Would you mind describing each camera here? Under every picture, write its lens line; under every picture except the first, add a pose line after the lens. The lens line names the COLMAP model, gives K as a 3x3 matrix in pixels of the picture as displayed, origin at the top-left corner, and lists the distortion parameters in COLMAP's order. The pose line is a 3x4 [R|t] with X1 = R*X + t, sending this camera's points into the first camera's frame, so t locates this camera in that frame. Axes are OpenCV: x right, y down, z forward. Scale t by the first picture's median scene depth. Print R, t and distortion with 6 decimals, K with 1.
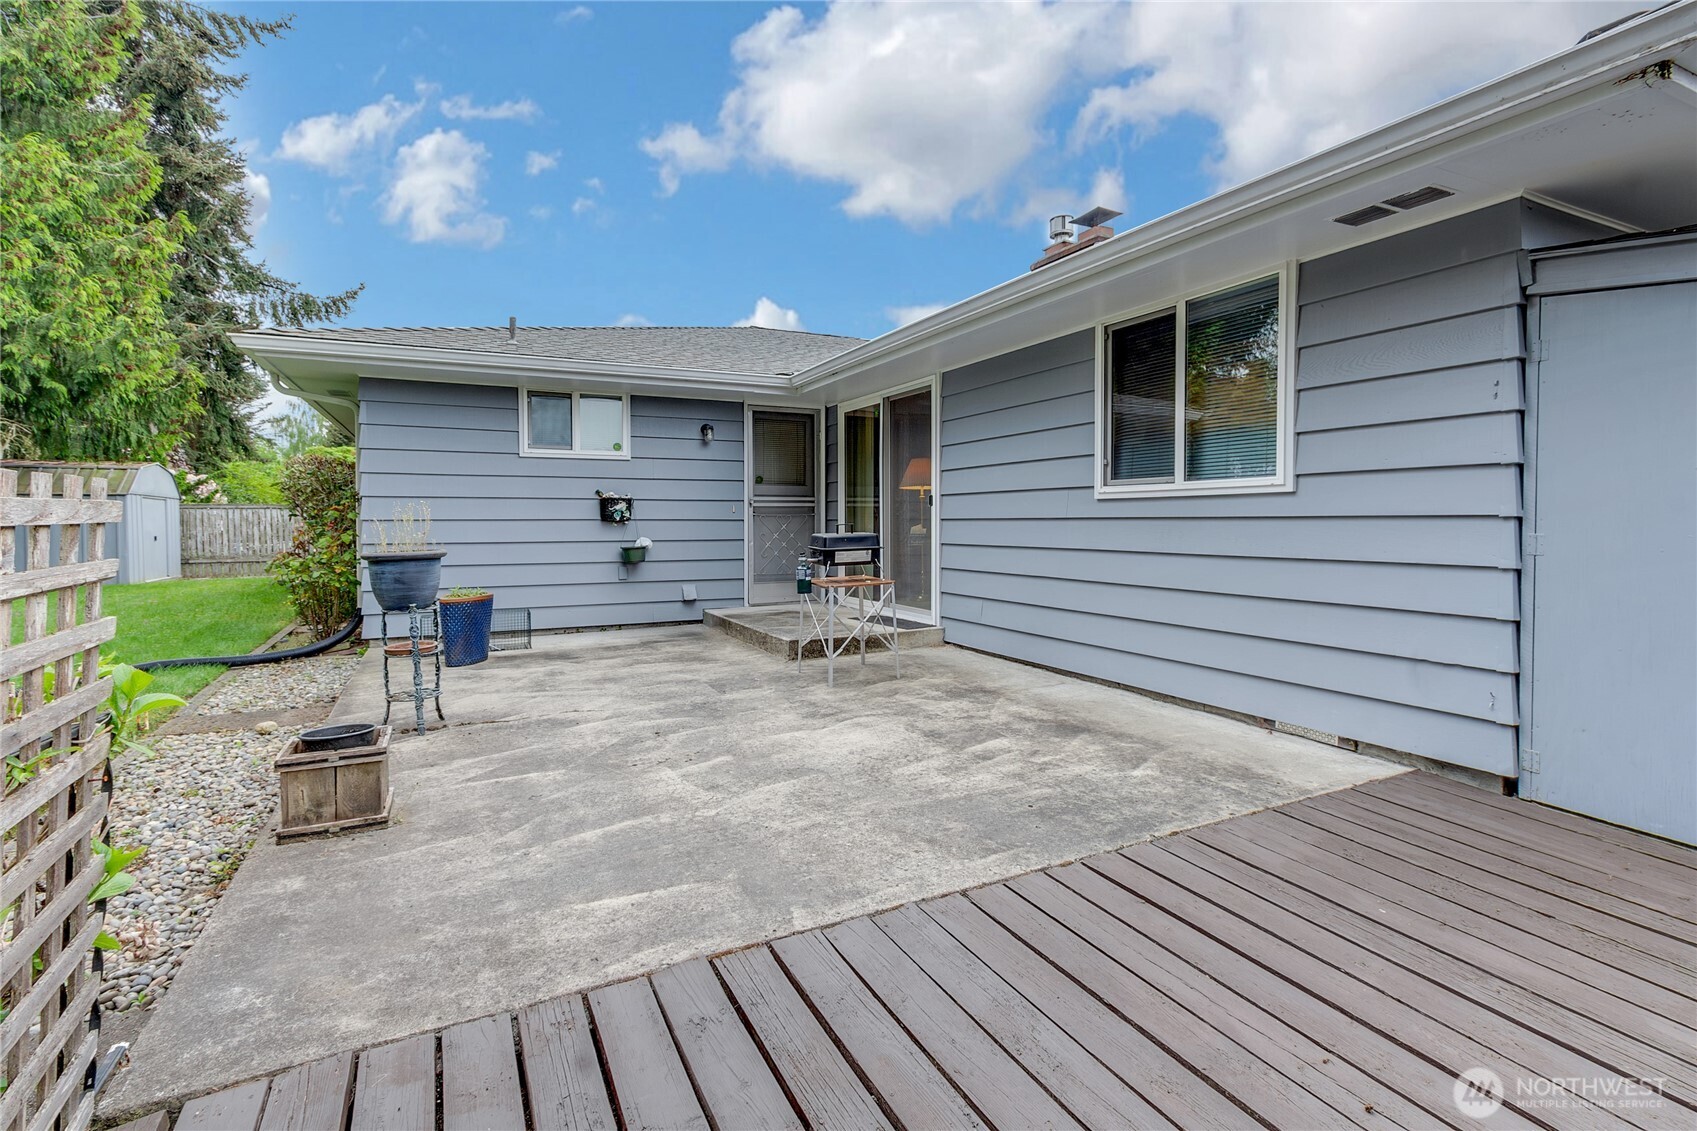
lens RADIAL K [[775.0, 0, 829.2], [0, 775.0, 541.0], [0, 0, 1]] dist [0.001074, -0.000054]
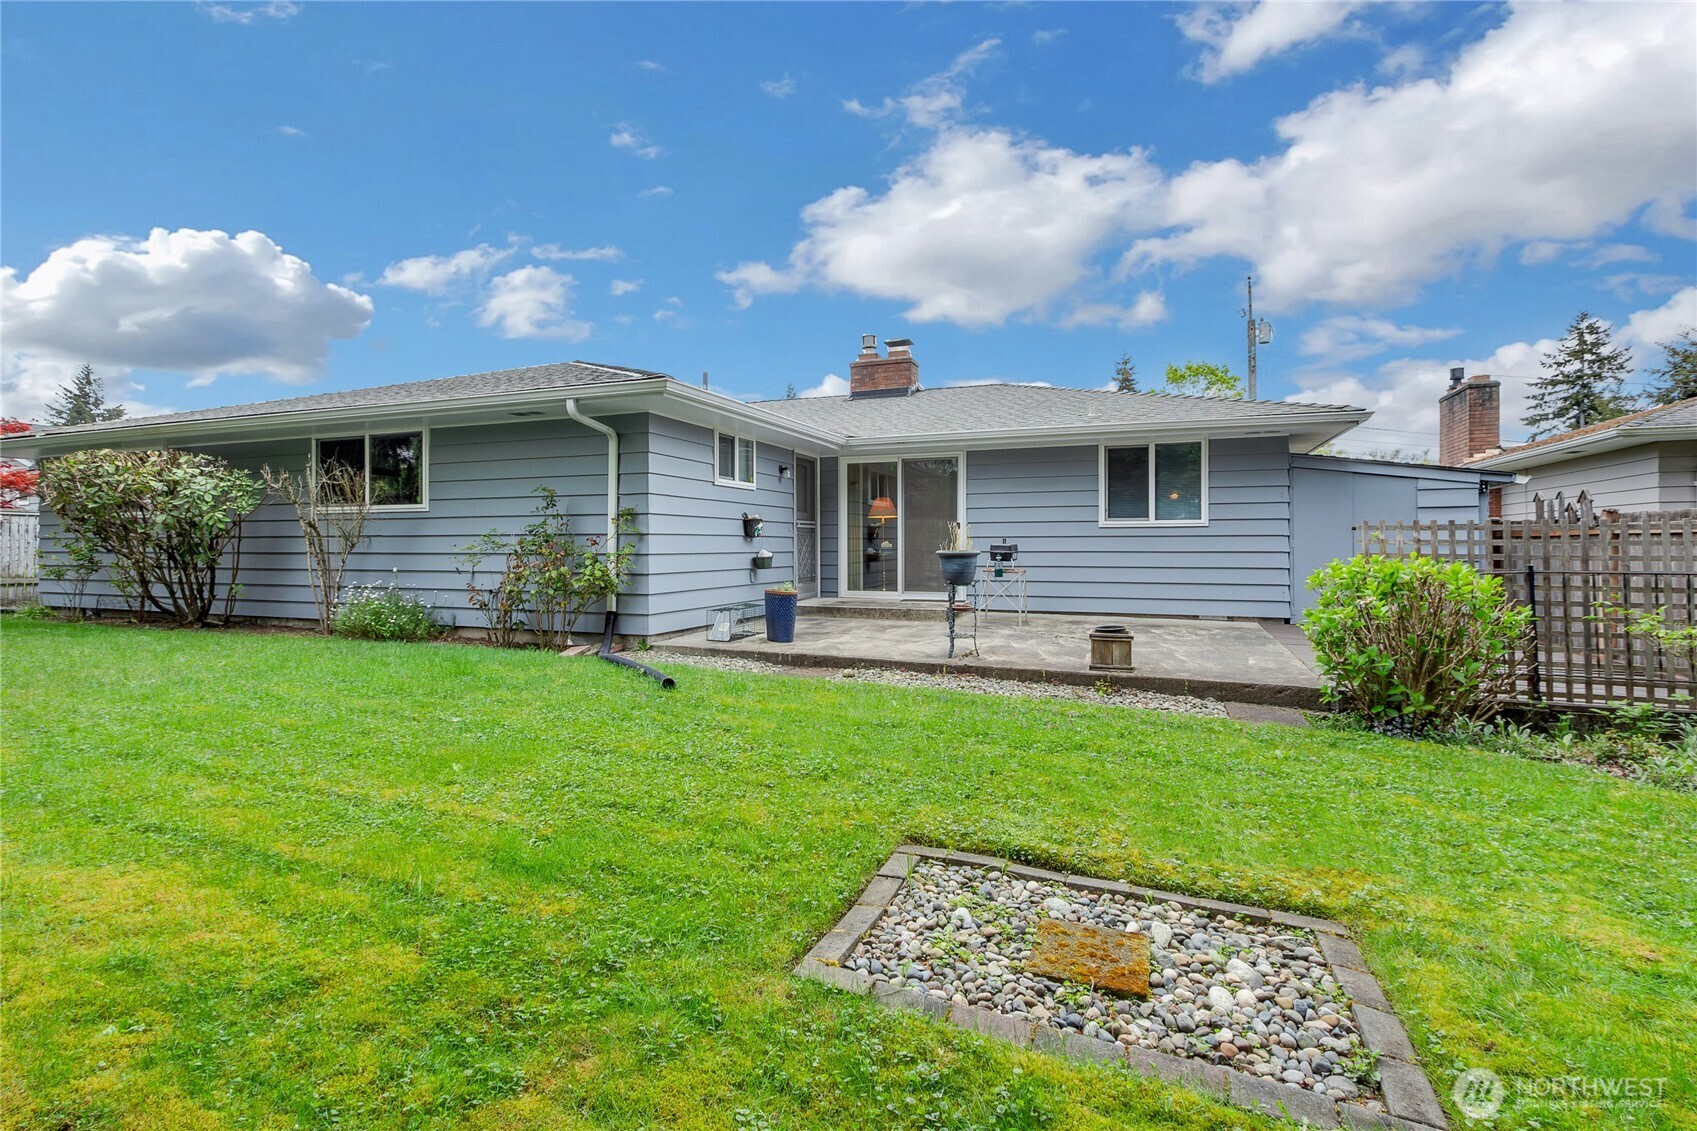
lens RADIAL K [[775.0, 0, 829.2], [0, 775.0, 541.0], [0, 0, 1]] dist [0.001074, -0.000054]
pose [[0.758929, 0.004332, 0.651159, -1.588886], [0.016525, 0.999528, -0.025909, 0.026457], [-0.650963, 0.030424, 0.758499, -0.115647]]
